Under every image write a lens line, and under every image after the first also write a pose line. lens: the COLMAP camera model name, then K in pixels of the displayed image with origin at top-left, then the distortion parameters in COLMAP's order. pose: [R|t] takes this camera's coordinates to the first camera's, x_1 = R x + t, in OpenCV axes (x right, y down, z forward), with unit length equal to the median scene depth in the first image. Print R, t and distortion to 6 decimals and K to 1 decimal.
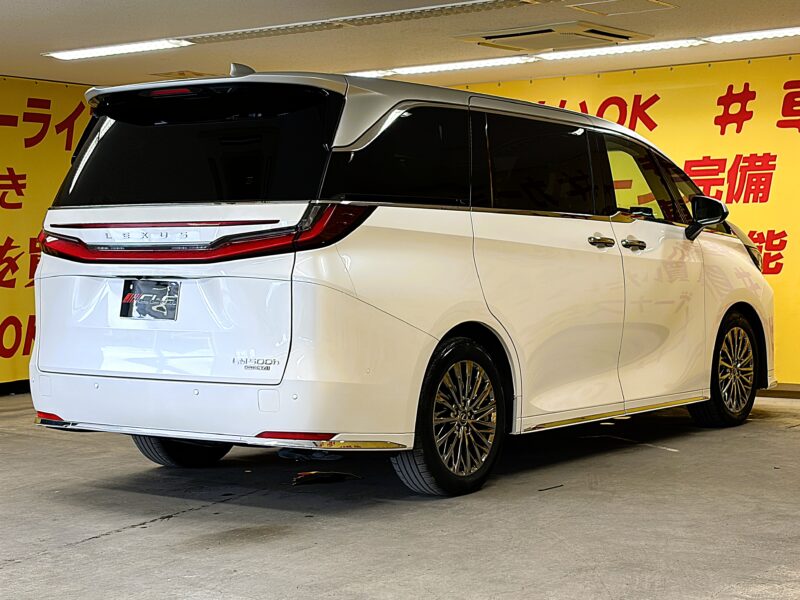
lens RADIAL K [[1495.5, 0, 398.6], [0, 1495.5, 298.4], [0, 0, 1]] dist [0.112339, 0.000000]
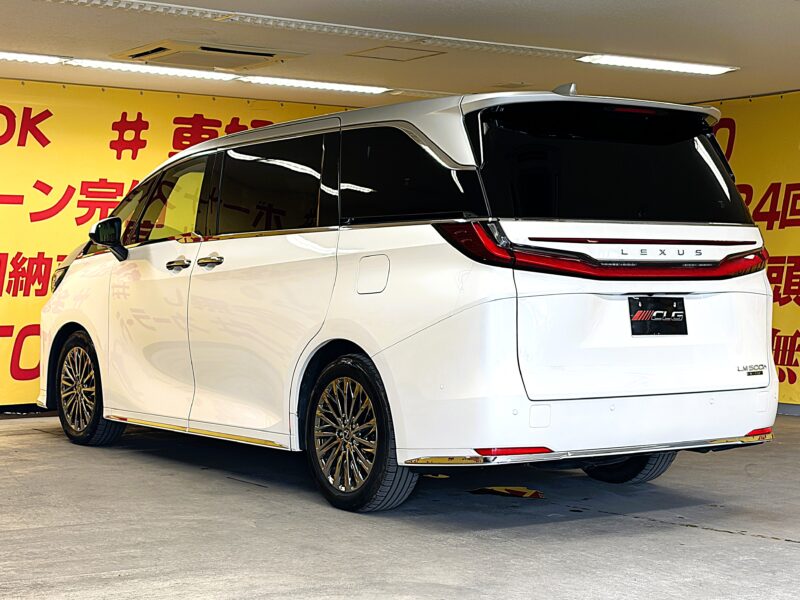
lens RADIAL K [[1451.8, 0, 403.5], [0, 1451.8, 299.2], [0, 0, 1]] dist [0.148449, 0.000000]
pose [[0.337736, -0.009523, 0.941193, -0.669768], [0.025089, 0.999685, 0.001112, -0.009274], [-0.940906, 0.023238, 0.337868, 0.485637]]
